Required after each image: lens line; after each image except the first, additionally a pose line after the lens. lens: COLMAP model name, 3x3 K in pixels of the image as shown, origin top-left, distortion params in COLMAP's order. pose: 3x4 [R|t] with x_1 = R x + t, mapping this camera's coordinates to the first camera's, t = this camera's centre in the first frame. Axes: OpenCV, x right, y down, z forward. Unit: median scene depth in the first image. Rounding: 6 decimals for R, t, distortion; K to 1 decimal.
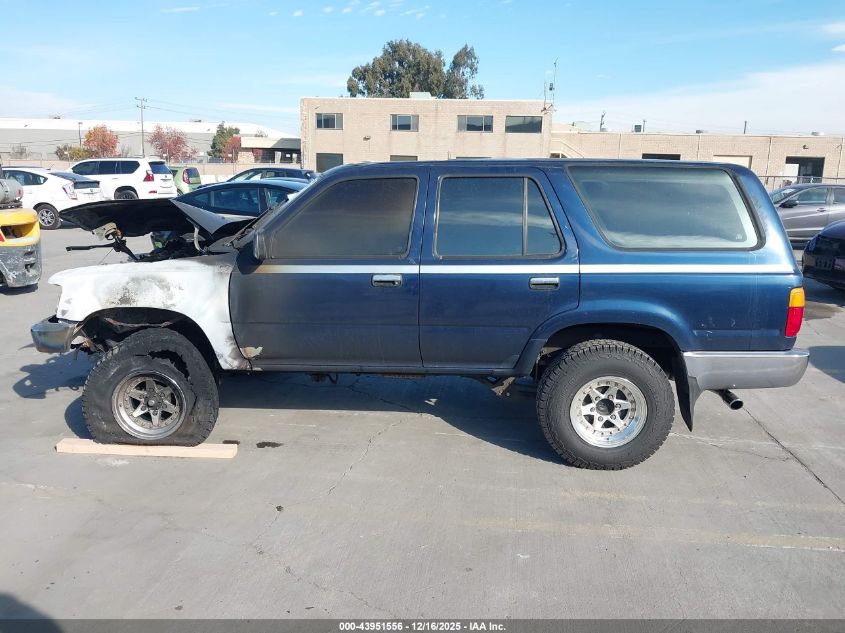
lens RADIAL K [[679.4, 0, 422.5], [0, 679.4, 316.5], [0, 0, 1]] dist [0.044278, -0.073085]
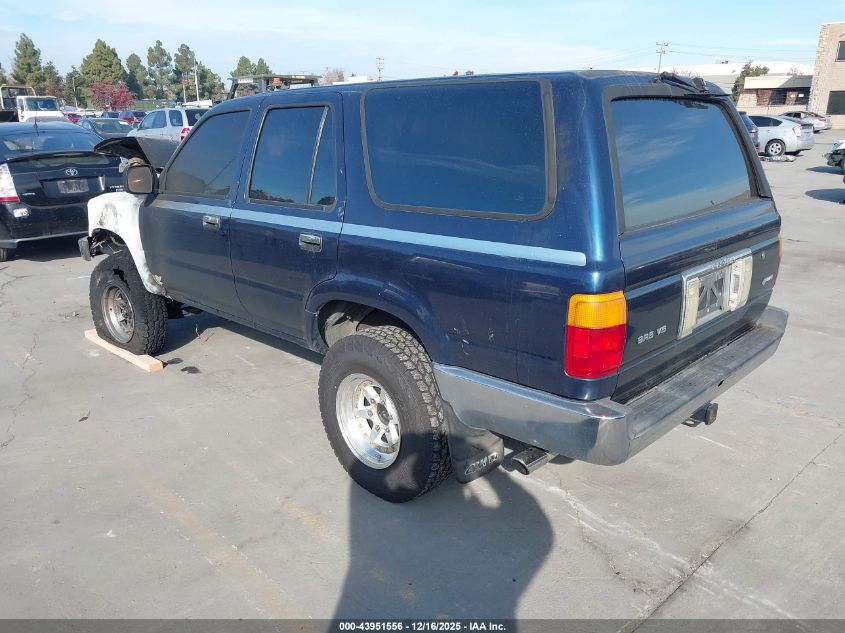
lens RADIAL K [[679.4, 0, 422.5], [0, 679.4, 316.5], [0, 0, 1]] dist [0.044278, -0.073085]
pose [[0.736640, 0.170207, -0.654516, 0.775116], [-0.122497, 0.985383, 0.118382, -0.070345], [0.665099, -0.007028, 0.746722, 0.469546]]
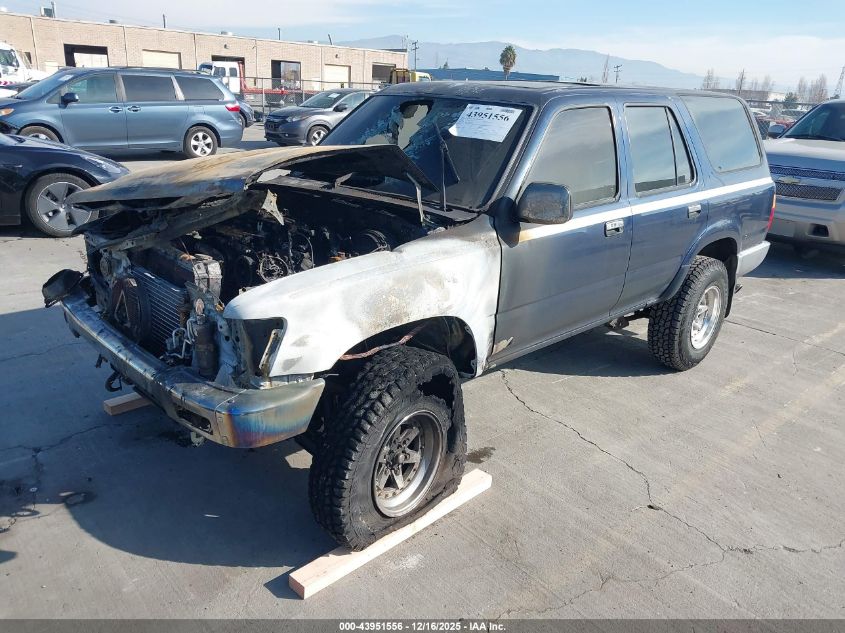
lens RADIAL K [[675.3, 0, 422.5], [0, 675.3, 316.5], [0, 0, 1]] dist [0.011407, -0.008139]
pose [[0.676393, -0.223750, 0.701732, -0.834449], [0.118694, 0.973401, 0.195965, -0.138318], [-0.726914, -0.049258, 0.684959, 0.557389]]
